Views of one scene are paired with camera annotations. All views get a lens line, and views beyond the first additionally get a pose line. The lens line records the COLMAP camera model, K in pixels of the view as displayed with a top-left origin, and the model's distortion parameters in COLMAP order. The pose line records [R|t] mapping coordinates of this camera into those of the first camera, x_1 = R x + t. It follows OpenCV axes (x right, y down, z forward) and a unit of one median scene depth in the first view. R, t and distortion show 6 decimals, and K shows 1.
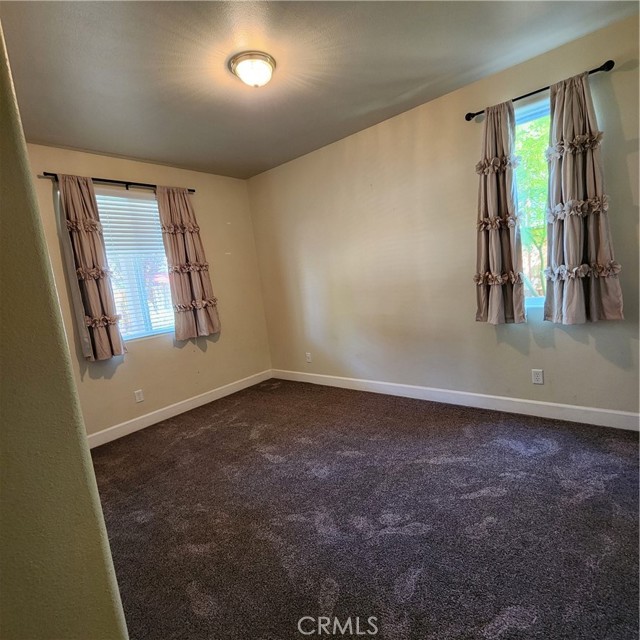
lens RADIAL K [[352.1, 0, 320.1], [0, 352.1, 322.1], [0, 0, 1]] dist [0.006586, -0.001495]
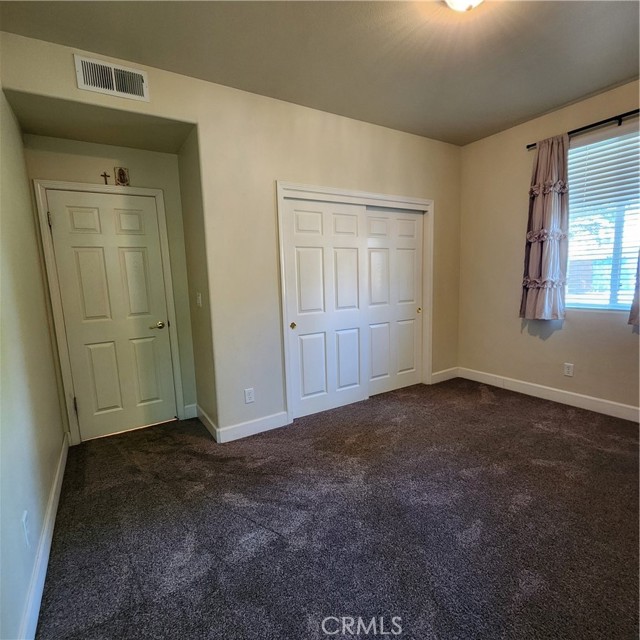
lens RADIAL K [[352.1, 0, 319.6], [0, 352.1, 320.5], [0, 0, 1]] dist [0.006586, -0.001495]
pose [[-0.296605, 0.240545, -0.924210, 0.548127], [-0.054417, 0.961929, 0.267826, -0.137290], [0.953449, 0.129731, -0.272224, 0.676717]]
